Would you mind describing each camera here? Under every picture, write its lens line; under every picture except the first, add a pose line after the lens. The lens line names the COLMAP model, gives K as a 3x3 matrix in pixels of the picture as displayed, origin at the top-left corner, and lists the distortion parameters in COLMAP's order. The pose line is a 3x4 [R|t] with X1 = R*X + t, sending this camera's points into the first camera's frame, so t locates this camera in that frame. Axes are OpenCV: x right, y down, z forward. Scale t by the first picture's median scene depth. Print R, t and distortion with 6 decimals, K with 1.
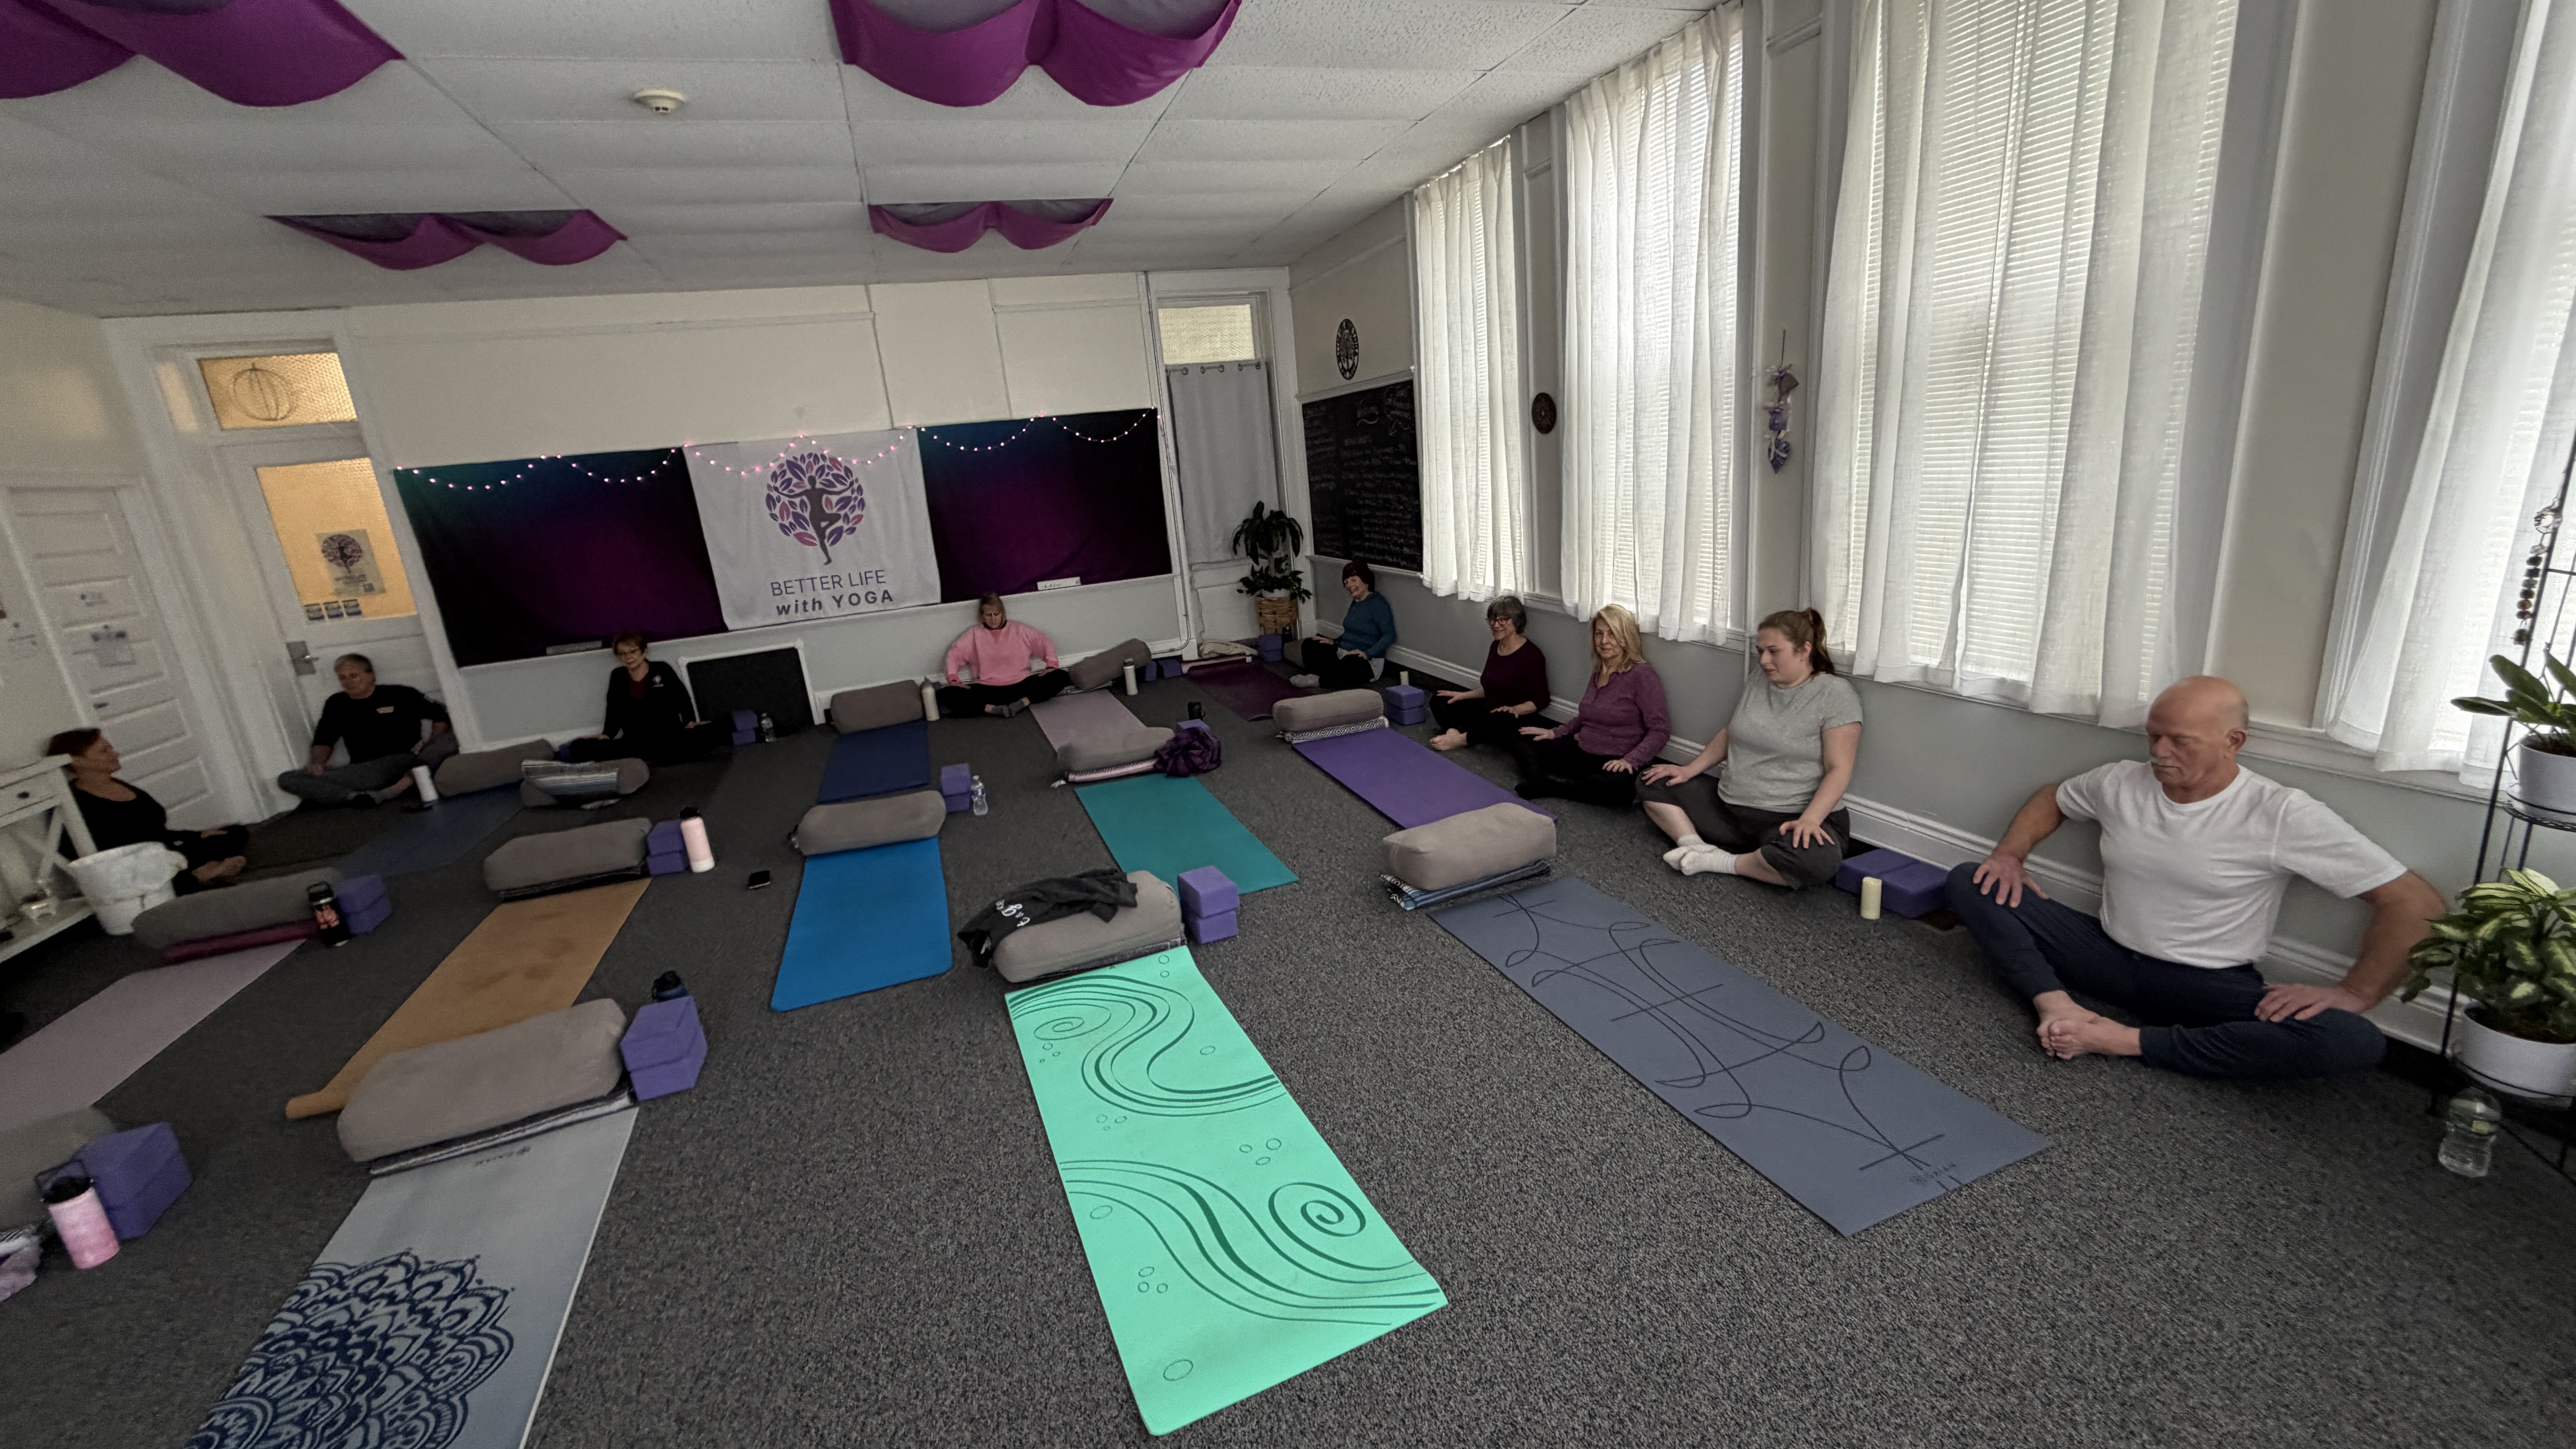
lens RADIAL K [[1025.0, 0, 1277.8], [0, 1025.0, 724.0], [0, 0, 1]] dist [-0.000189, 0.000160]
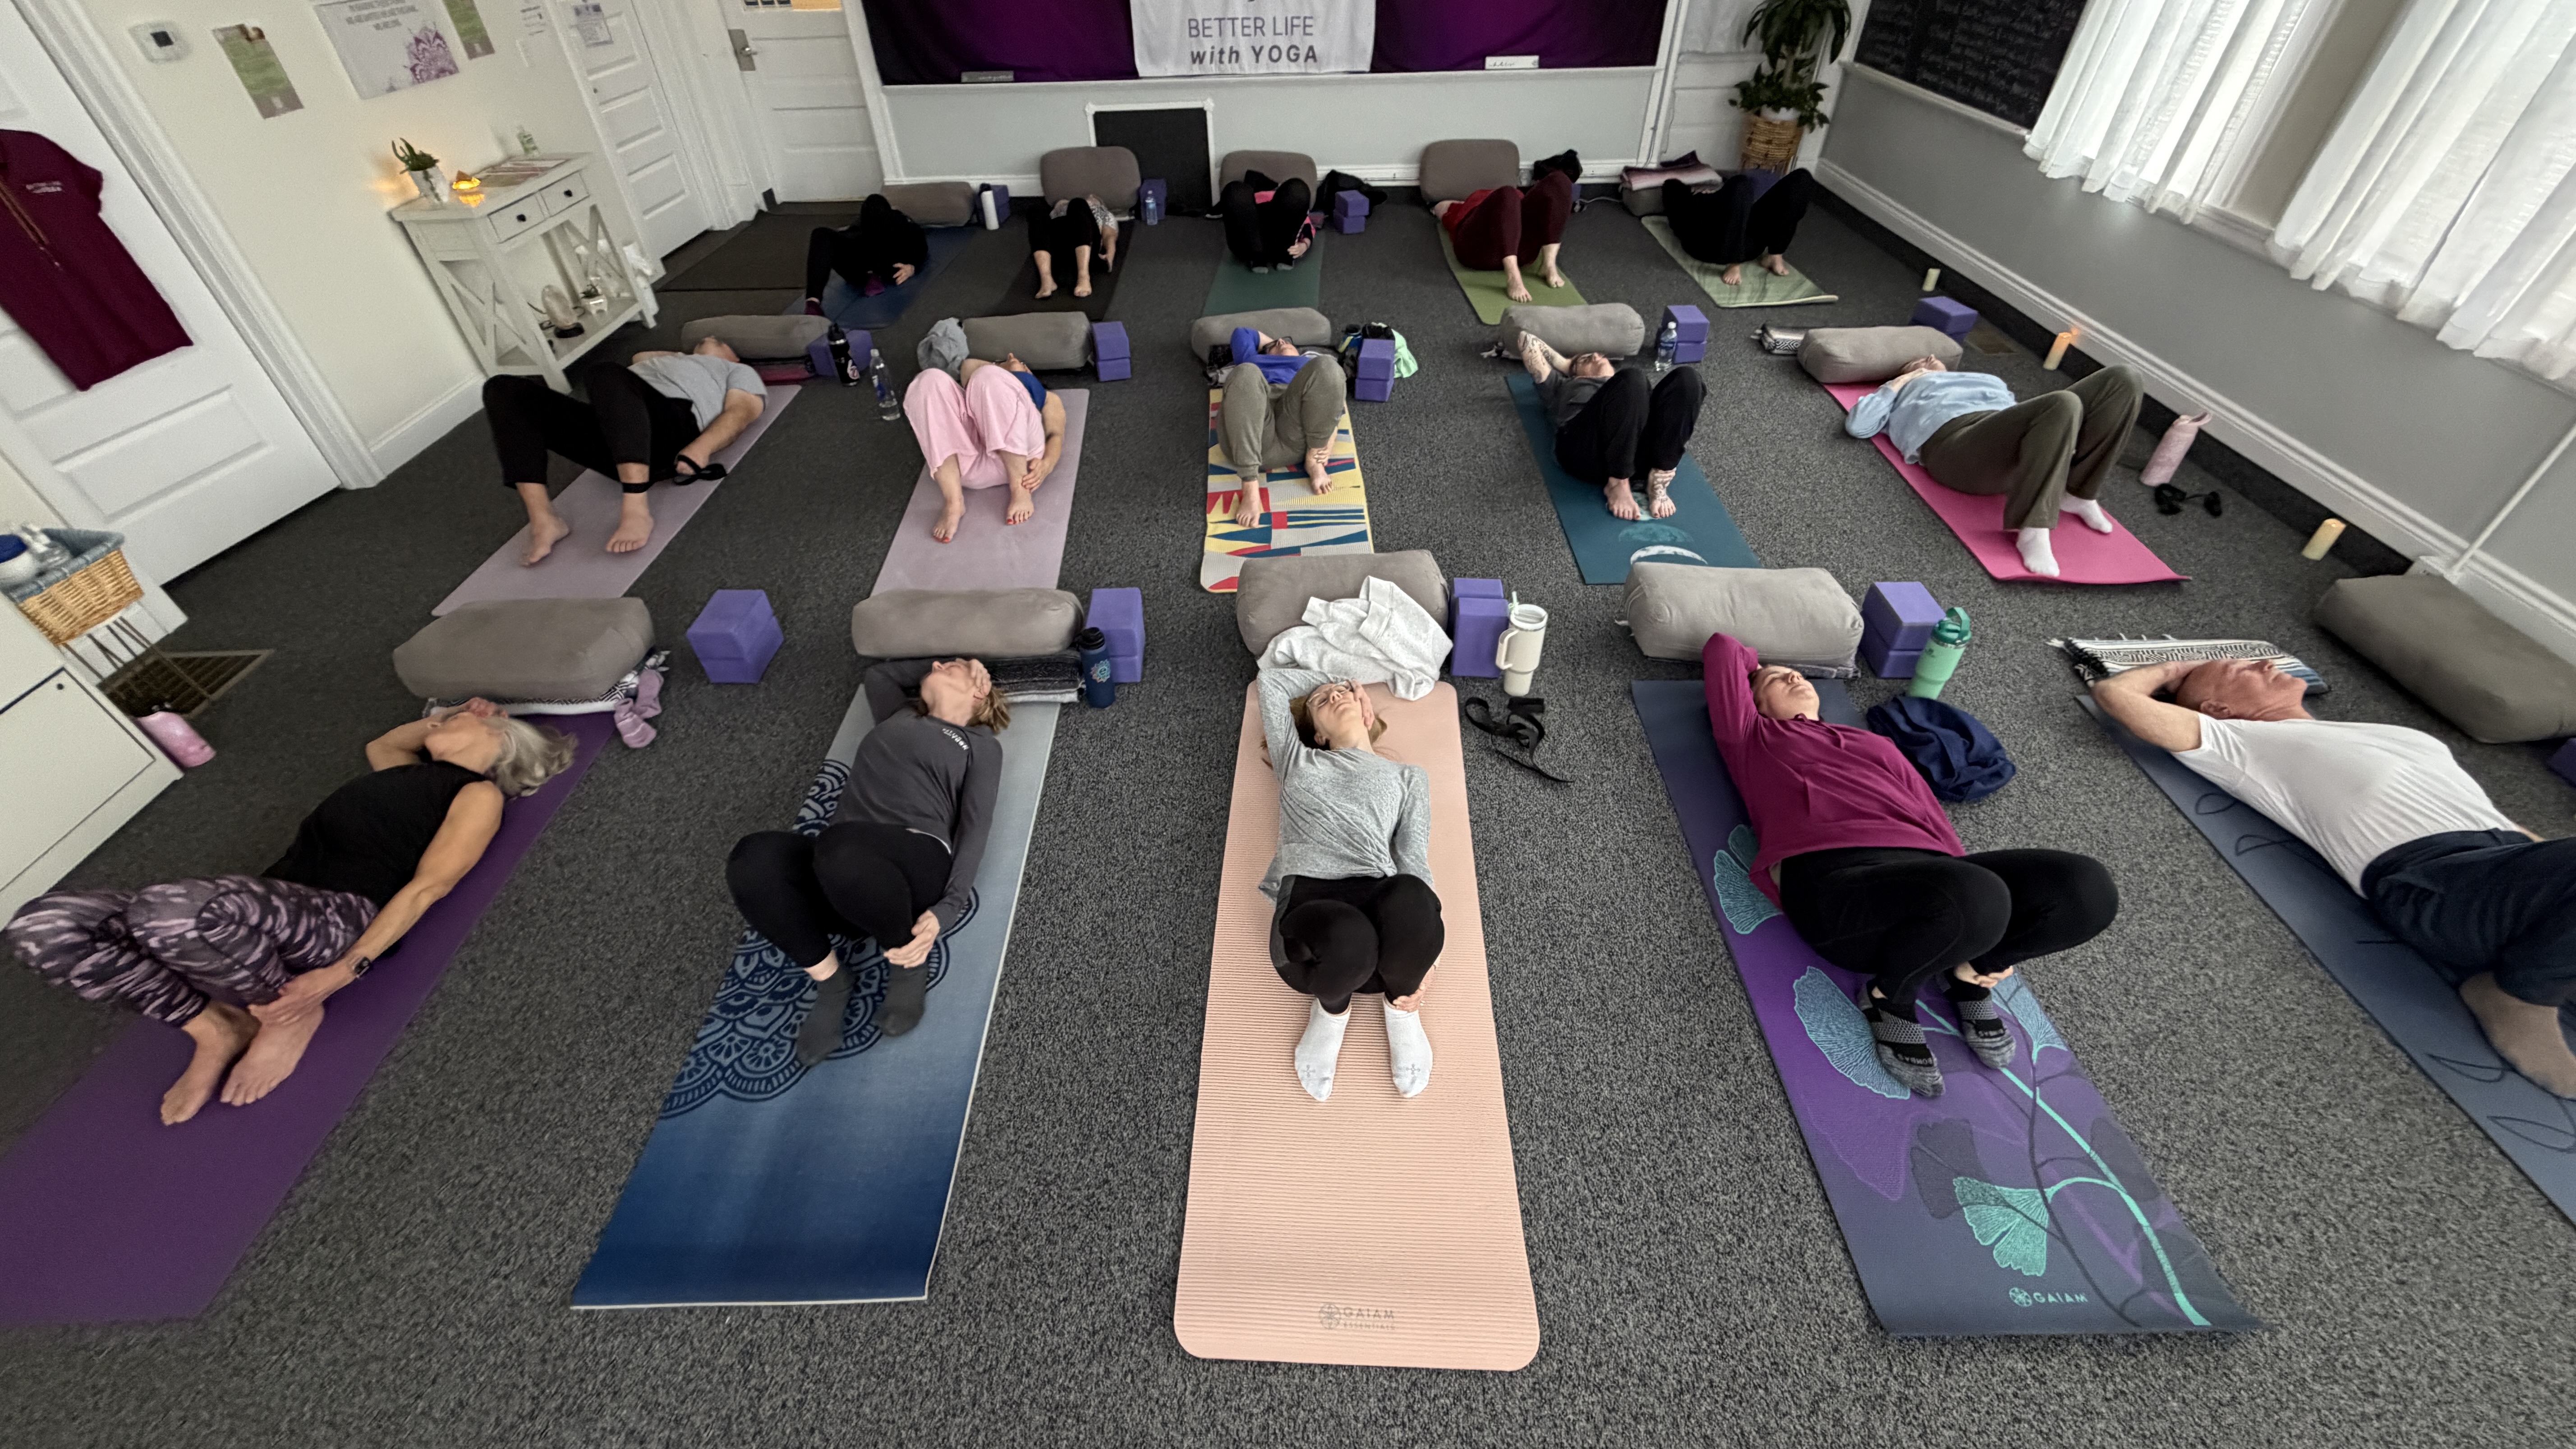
lens RADIAL K [[1025.0, 0, 1277.8], [0, 1025.0, 724.0], [0, 0, 1]] dist [-0.000189, 0.000160]
pose [[0.943012, 0.268942, -0.195956, -0.099608], [-0.149696, 0.868797, 0.471999, -0.042471], [0.297186, -0.415767, 0.859545, 0.039620]]
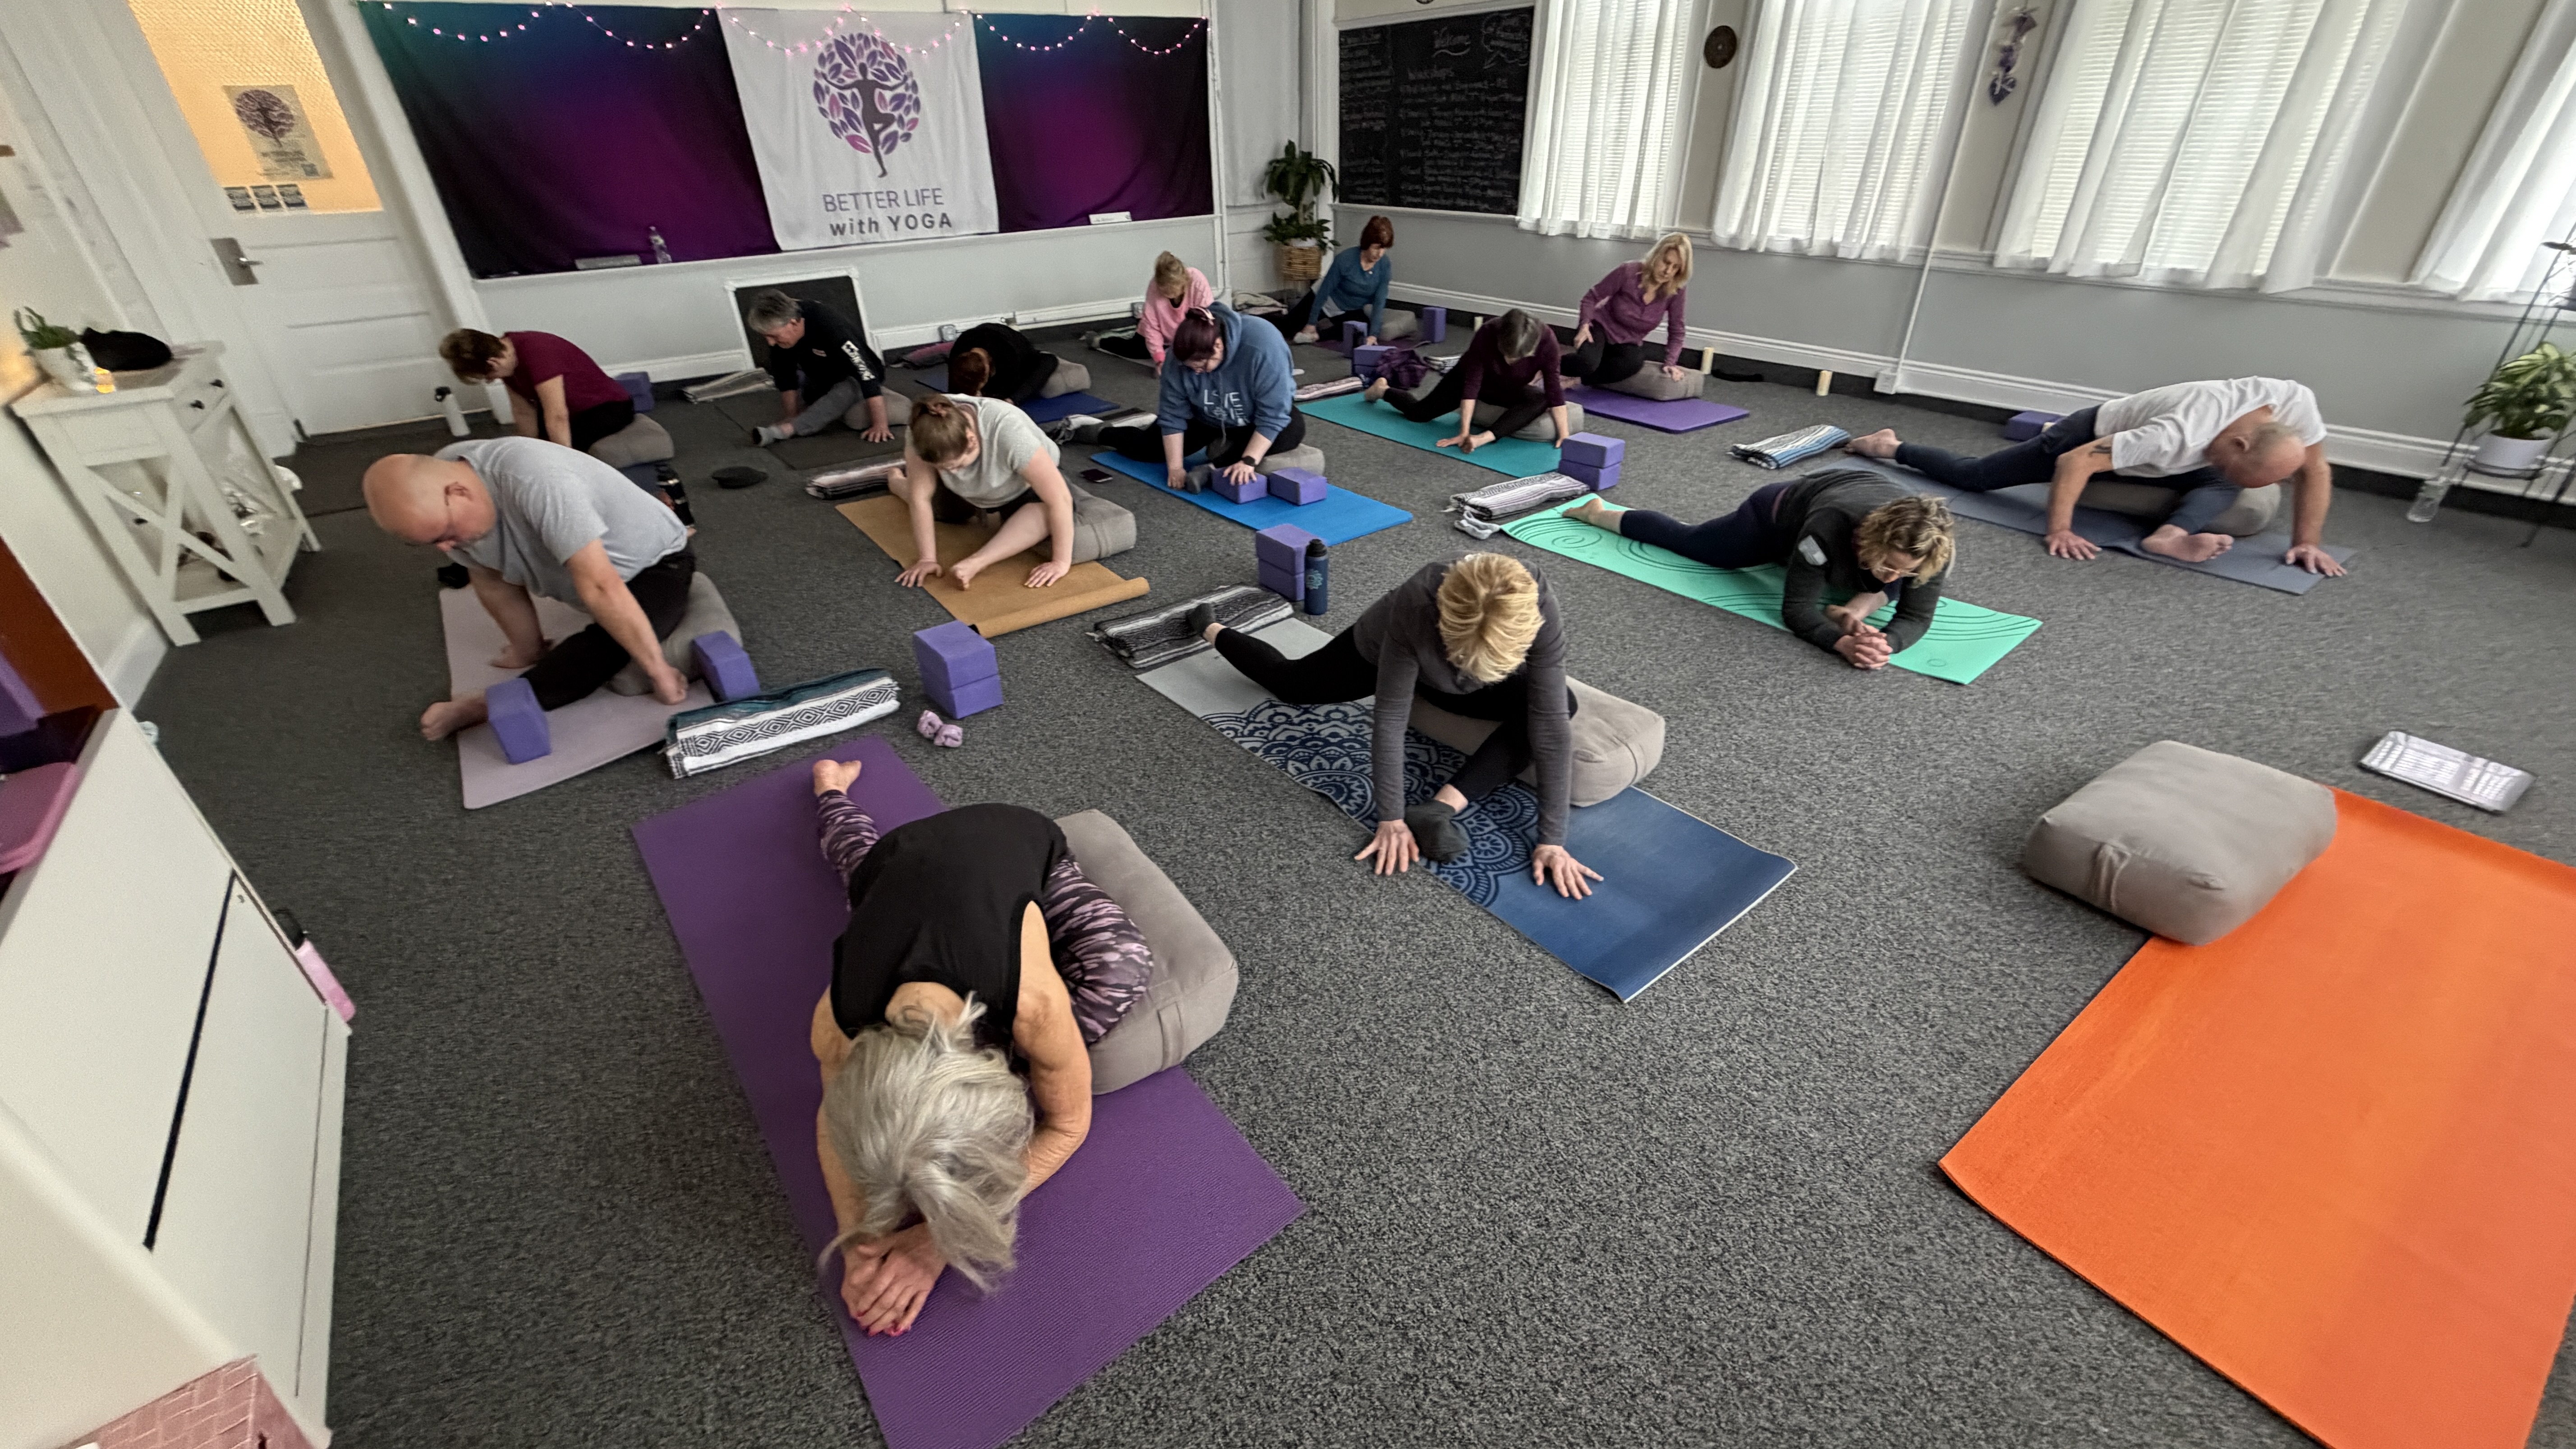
lens RADIAL K [[1028.2, 0, 1277.8], [0, 1028.2, 726.2], [0, 0, 1]] dist [0.000233, -0.000298]
pose [[0.958456, -0.083433, 0.272764, -0.408705], [0.009896, 0.965415, 0.260530, 0.081323], [-0.285068, -0.247007, 0.926134, -0.057867]]
